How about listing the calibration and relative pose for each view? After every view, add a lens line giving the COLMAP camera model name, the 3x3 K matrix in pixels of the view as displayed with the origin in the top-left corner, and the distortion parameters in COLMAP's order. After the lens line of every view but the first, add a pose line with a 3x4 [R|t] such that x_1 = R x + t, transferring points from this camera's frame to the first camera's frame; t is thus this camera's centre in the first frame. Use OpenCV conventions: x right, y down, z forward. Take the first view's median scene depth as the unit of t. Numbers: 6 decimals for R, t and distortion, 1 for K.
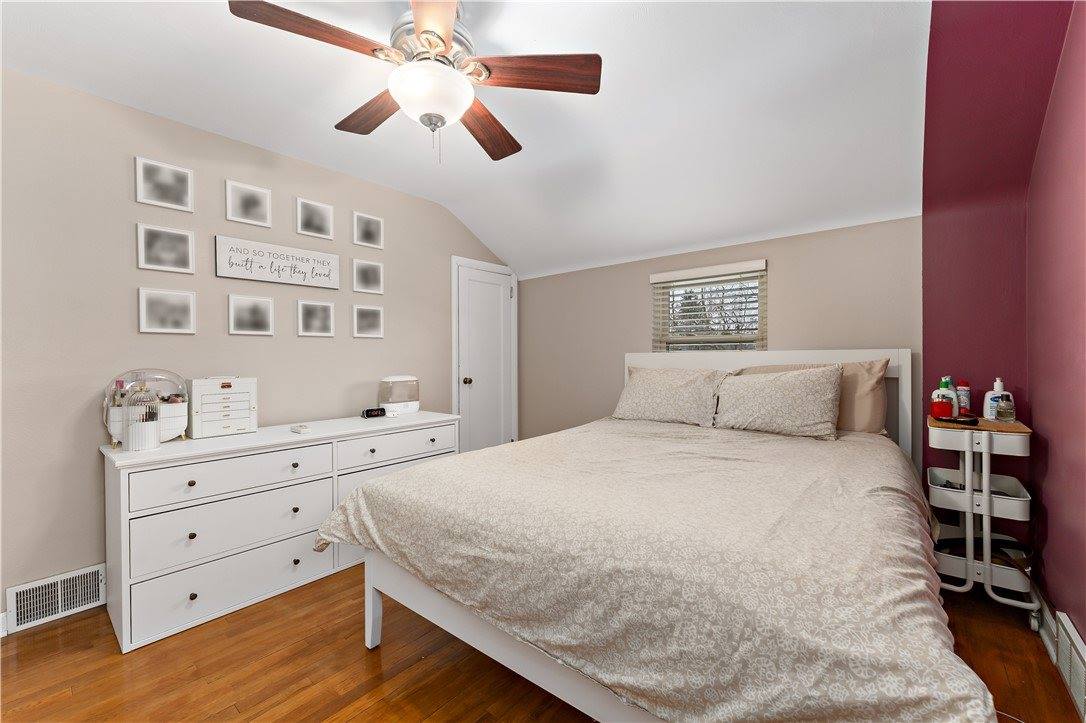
lens RADIAL K [[442.8, 0, 542.2], [0, 442.8, 358.7], [0, 0, 1]] dist [-0.000727, 0.000479]
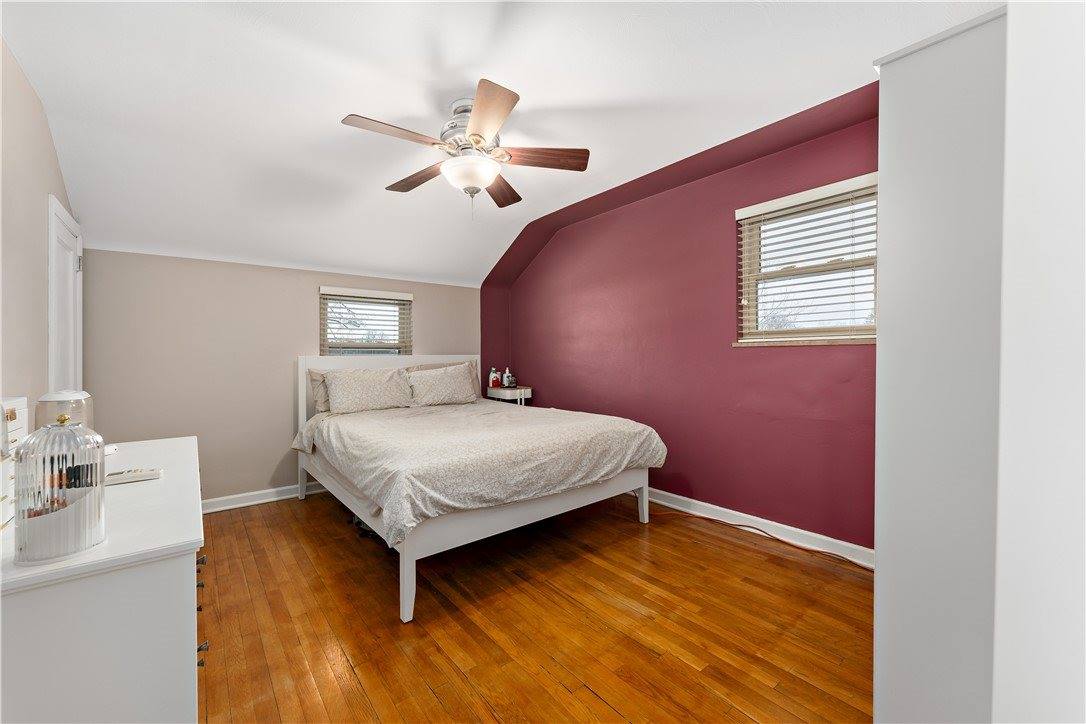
lens RADIAL K [[442.8, 0, 544.6], [0, 442.8, 359.3], [0, 0, 1]] dist [-0.000727, 0.000479]
pose [[0.186011, 0.001160, 0.982547, -1.793548], [0.015269, 0.999875, -0.004071, 0.018726], [-0.982429, 0.015760, 0.185970, 0.581022]]
